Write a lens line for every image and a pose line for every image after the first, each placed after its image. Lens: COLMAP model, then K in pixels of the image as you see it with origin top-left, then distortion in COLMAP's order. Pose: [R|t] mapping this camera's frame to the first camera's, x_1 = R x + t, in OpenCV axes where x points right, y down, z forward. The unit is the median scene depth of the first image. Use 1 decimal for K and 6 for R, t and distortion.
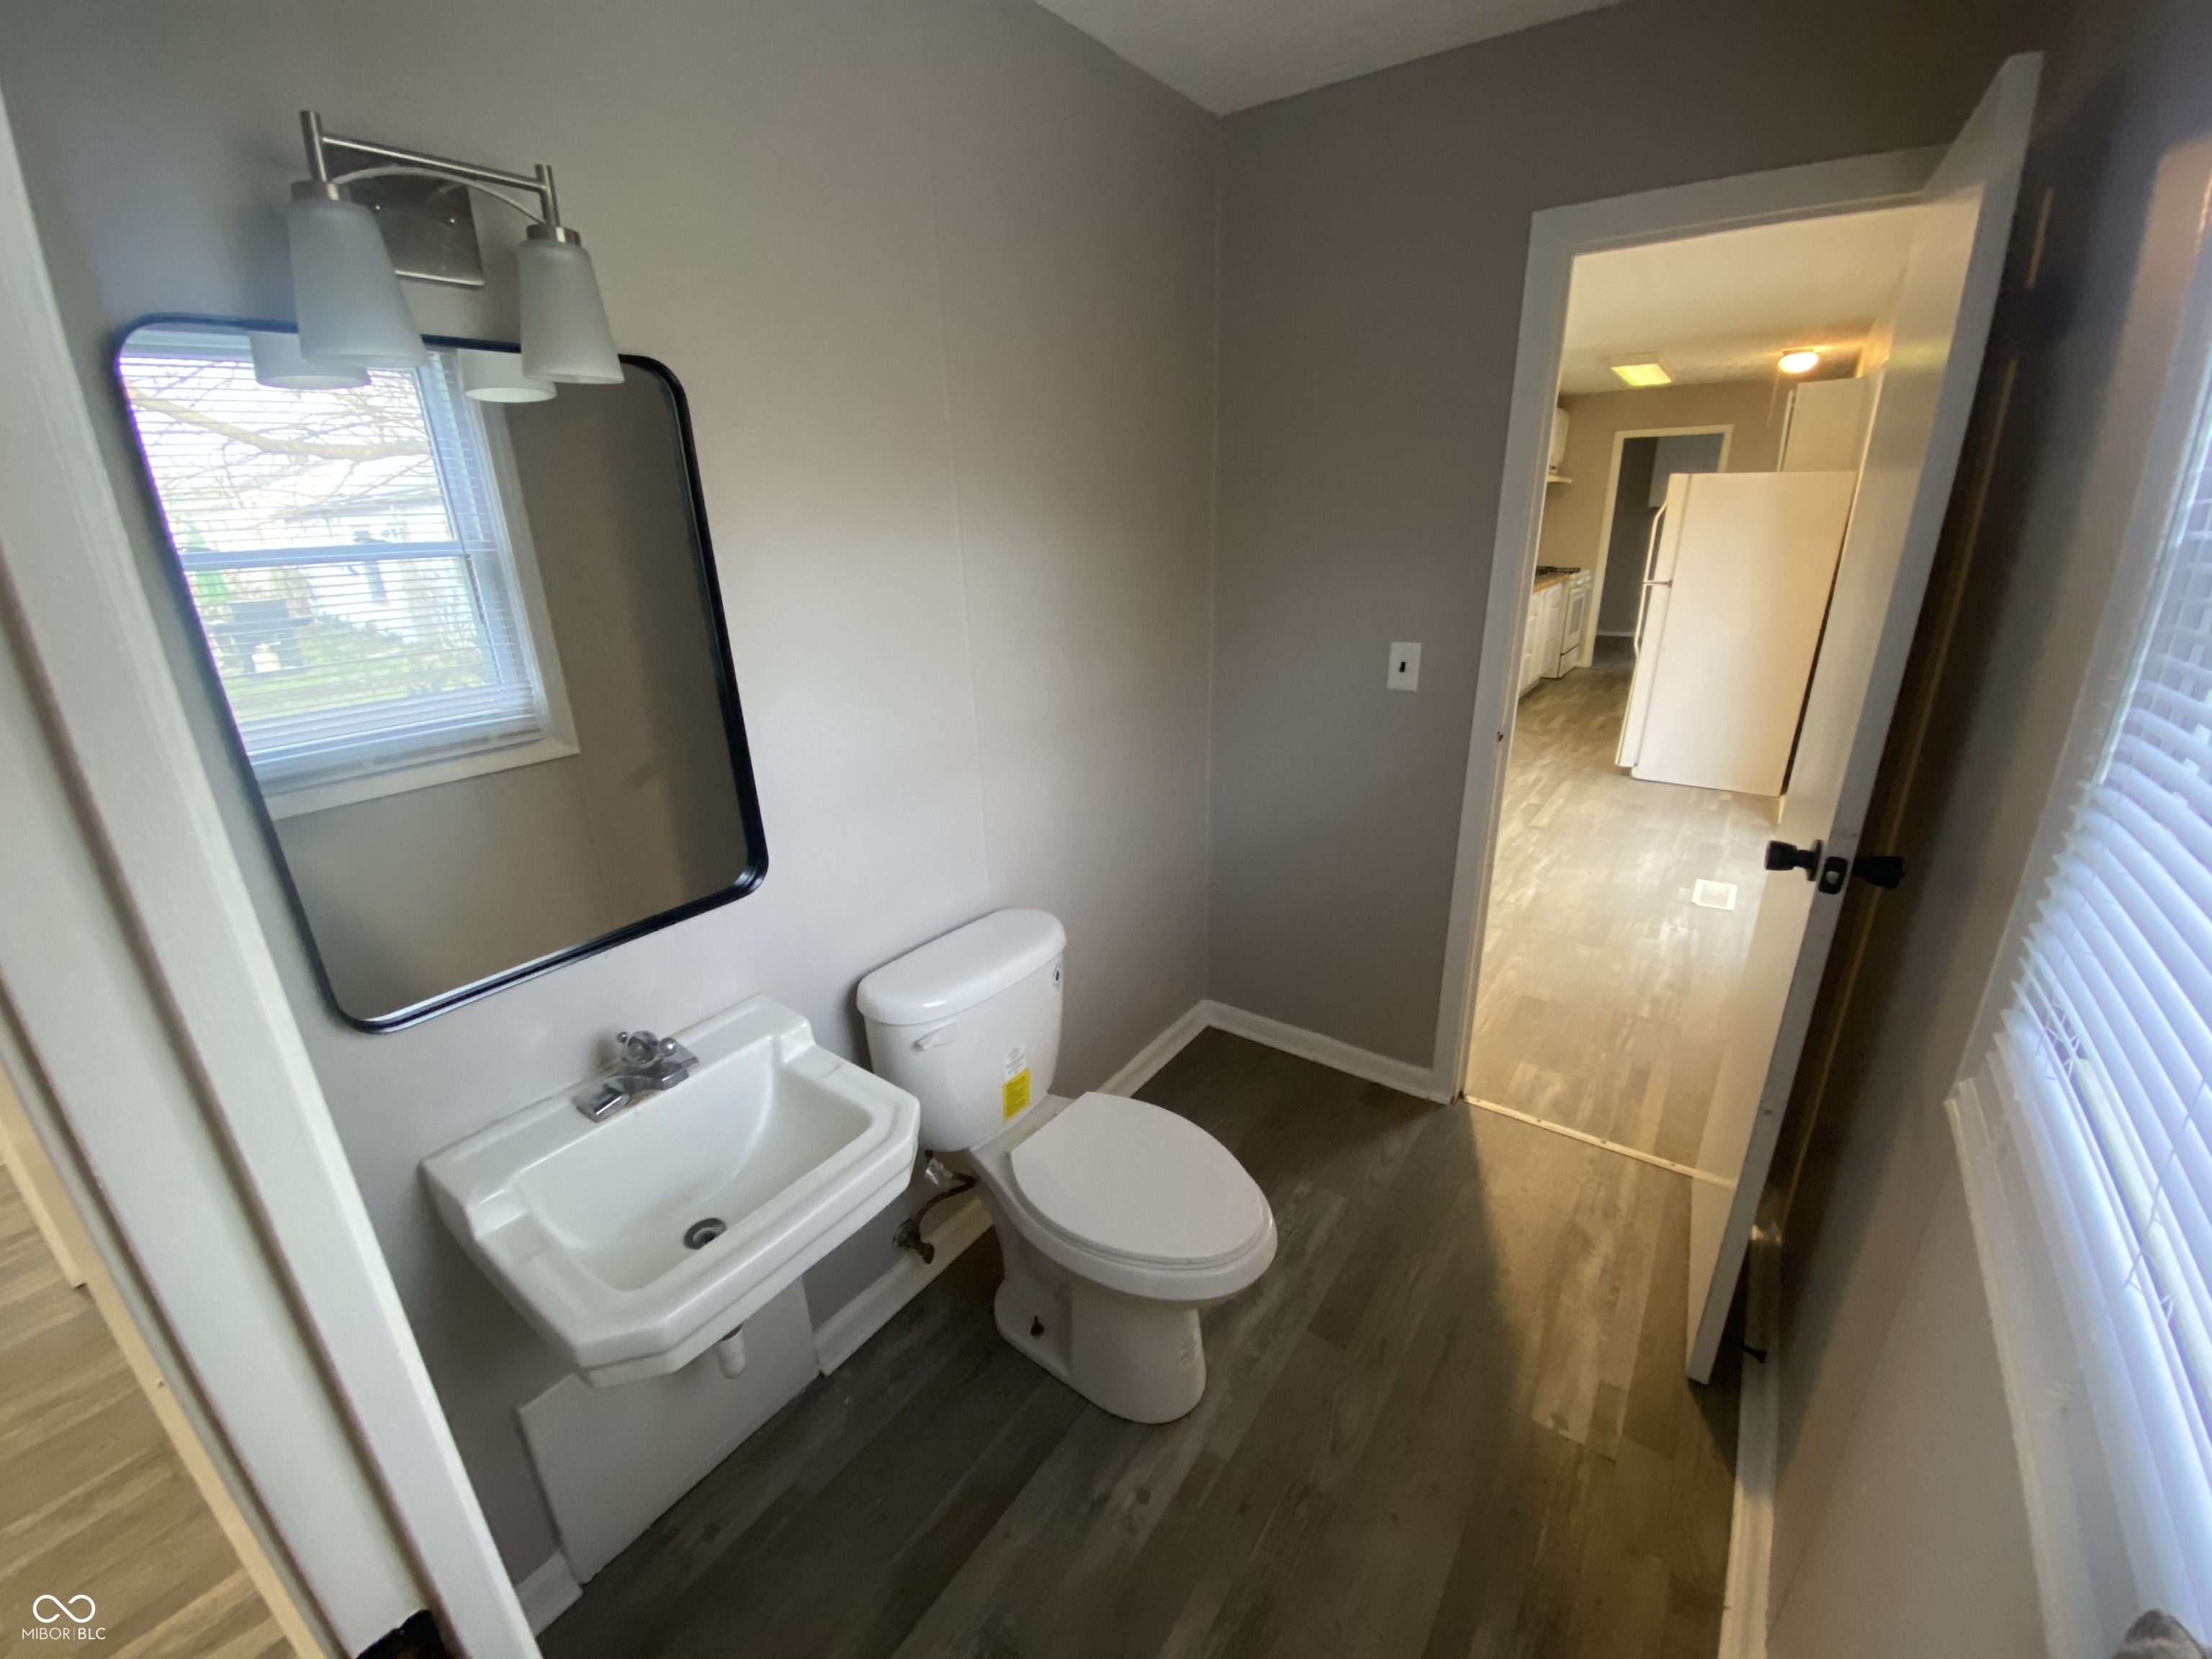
lens RADIAL K [[912.6, 0, 1112.0], [0, 912.6, 834.5], [0, 0, 1]] dist [0.012413, -0.017643]
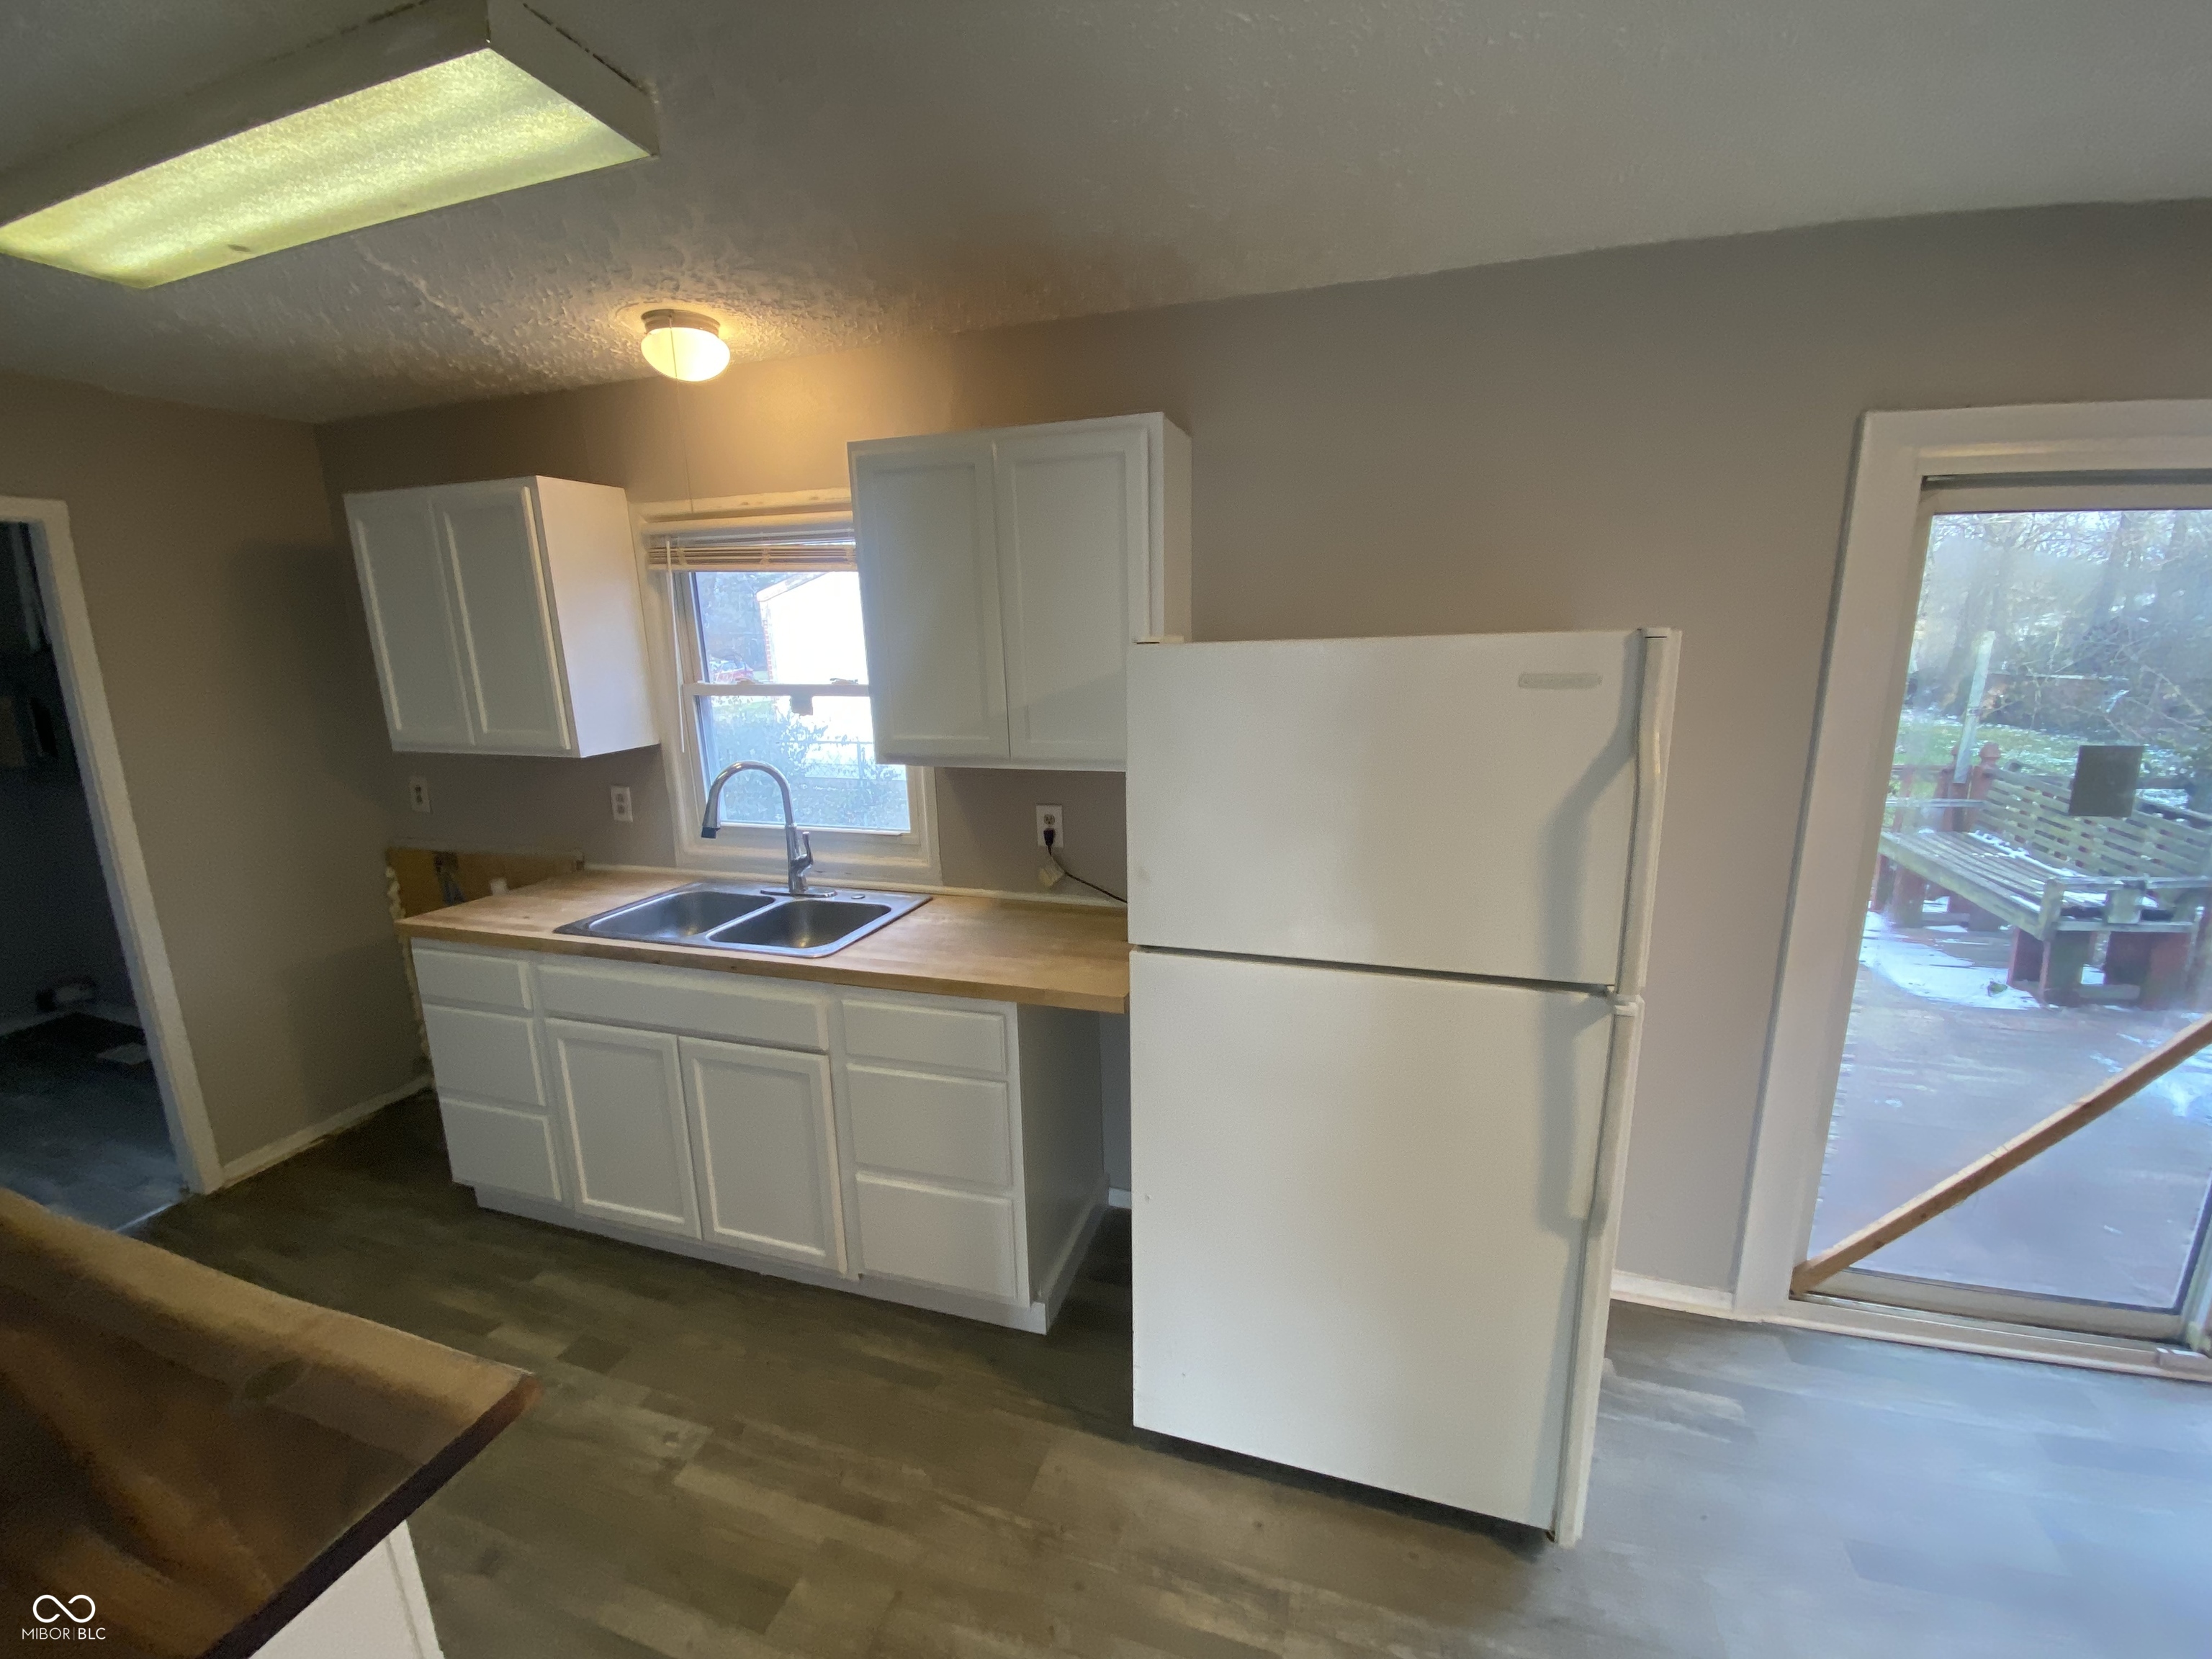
lens RADIAL K [[912.6, 0, 1112.0], [0, 912.6, 834.5], [0, 0, 1]] dist [0.012413, -0.017643]
pose [[-0.317600, -0.184880, 0.930027, 0.423425], [0.349995, 0.888694, 0.296186, -0.514625], [-0.881268, 0.419574, -0.217542, 1.298021]]
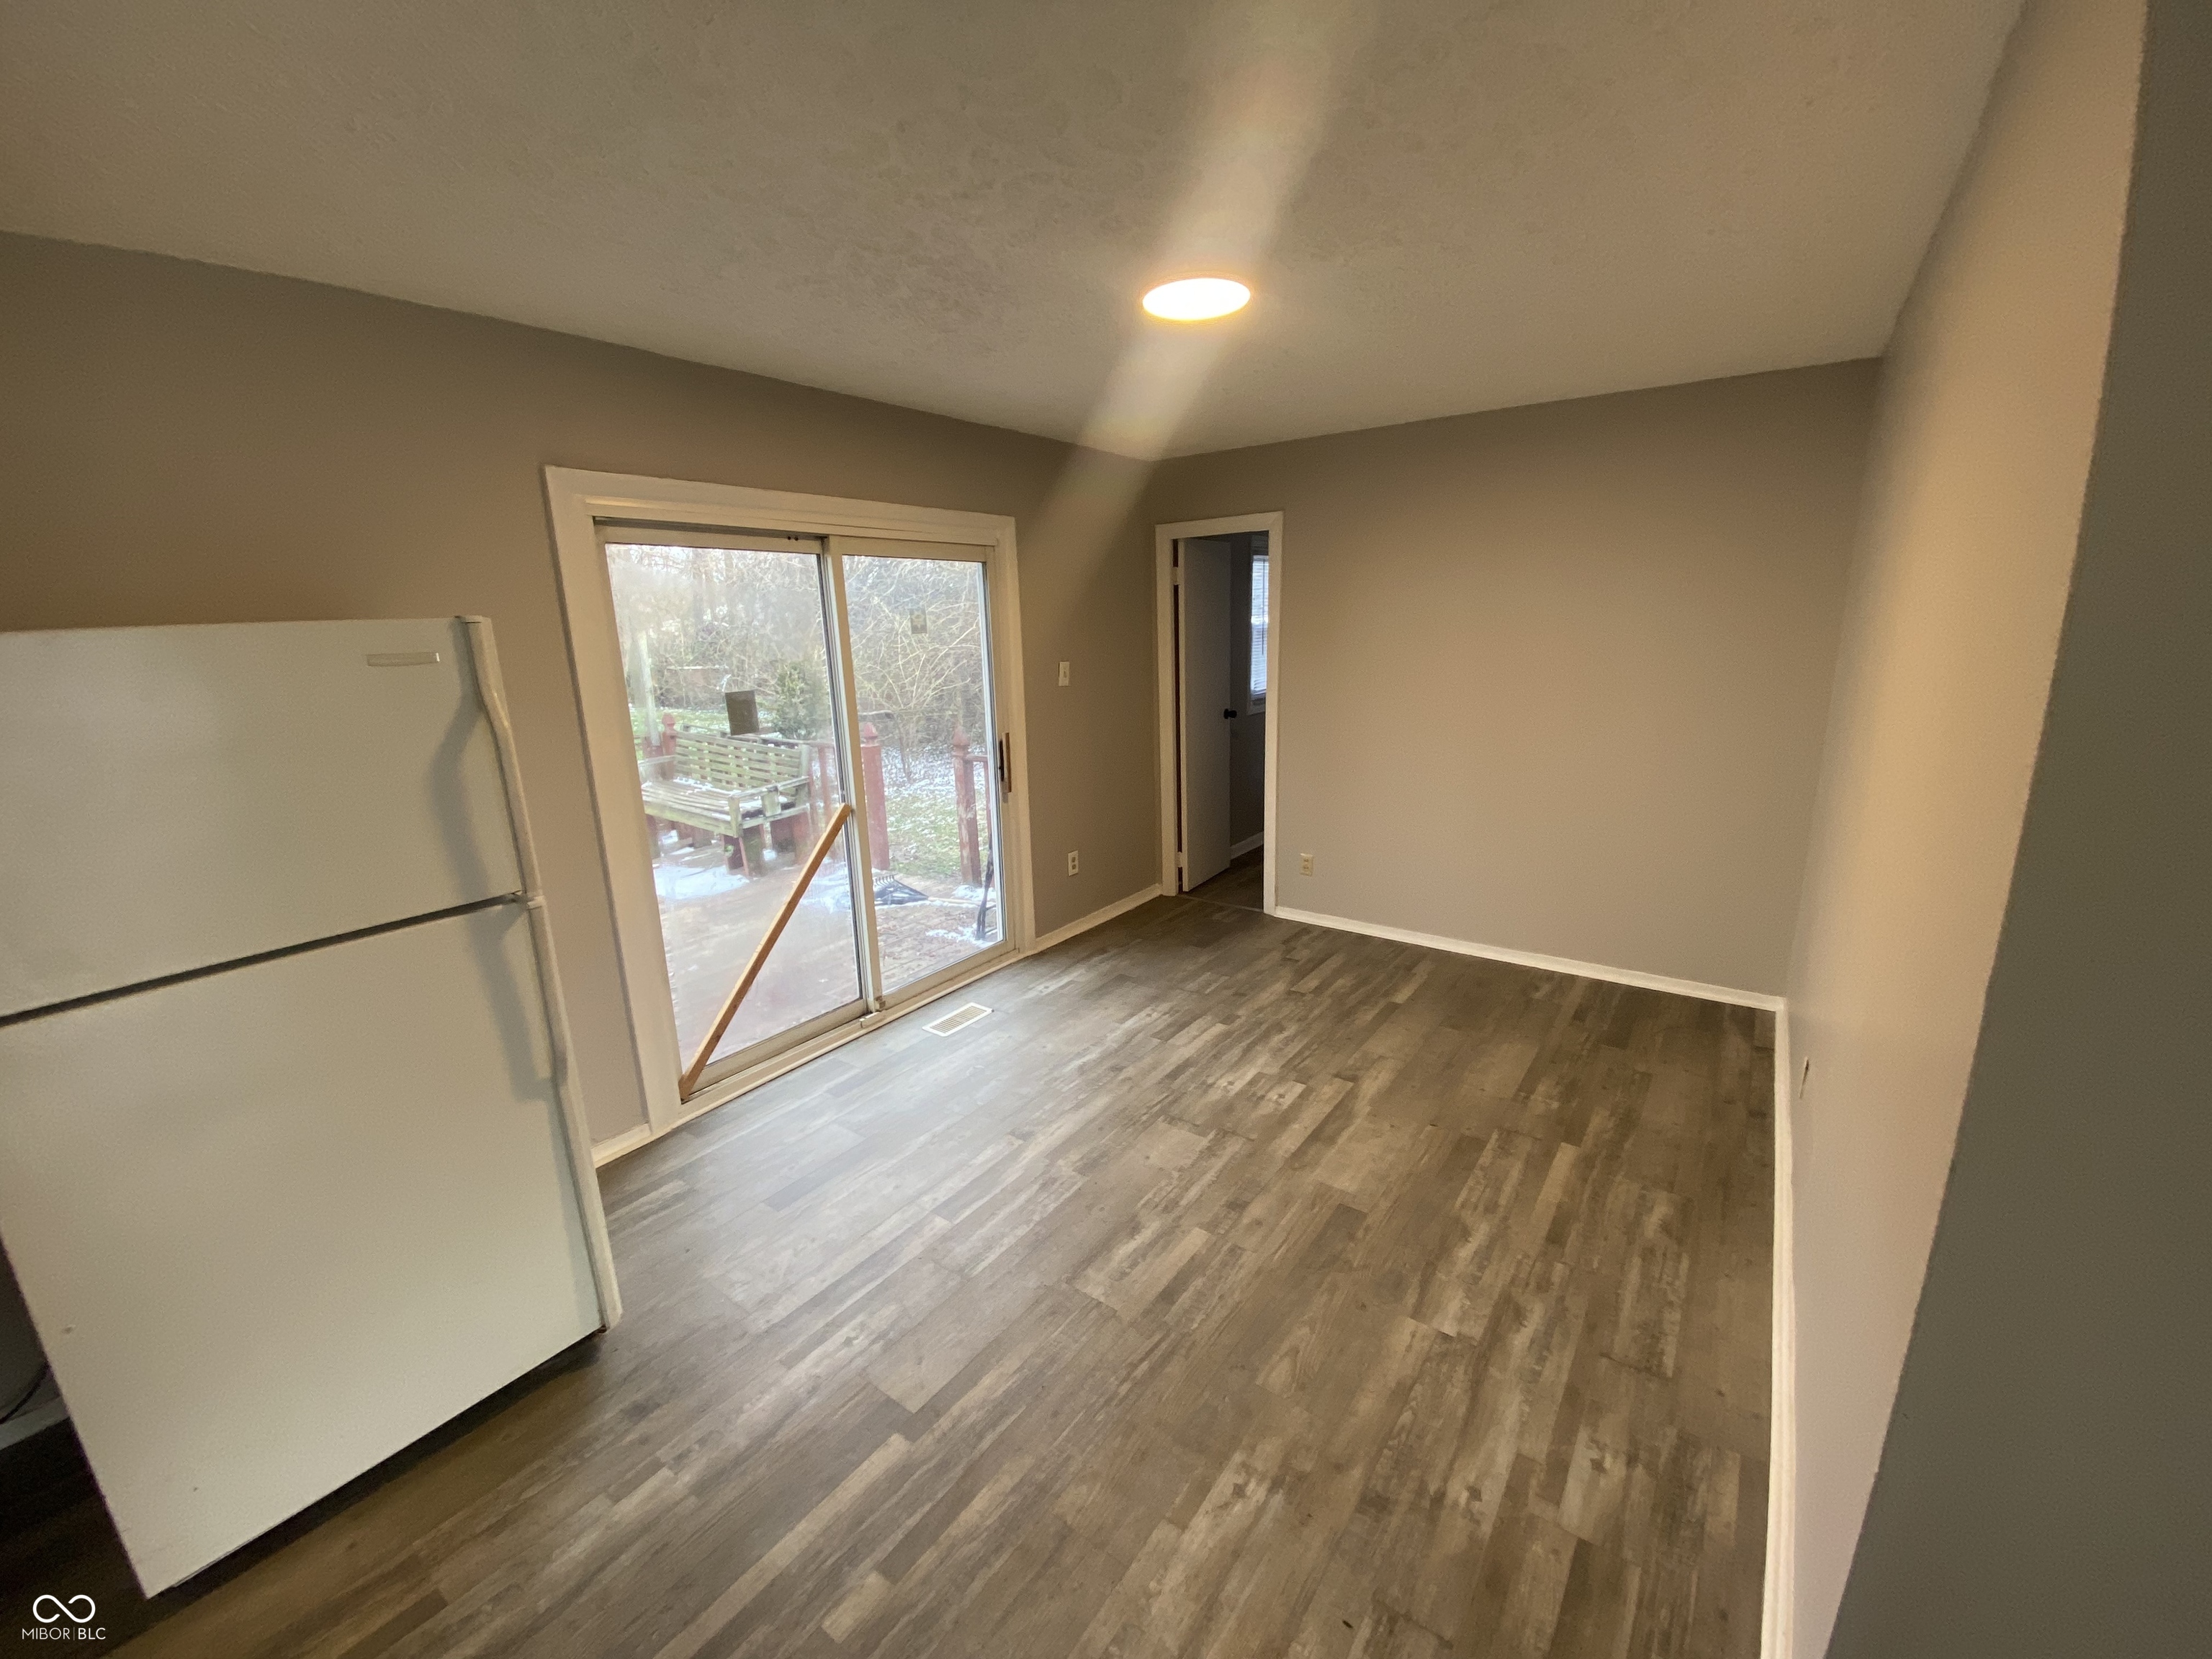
lens RADIAL K [[912.6, 0, 1112.0], [0, 912.6, 834.5], [0, 0, 1]] dist [0.012413, -0.017643]
pose [[-0.999046, 0.038048, 0.021429, 0.374237], [0.043537, 0.829936, 0.556157, -0.554073], [0.003376, 0.556560, -0.830801, 1.433066]]
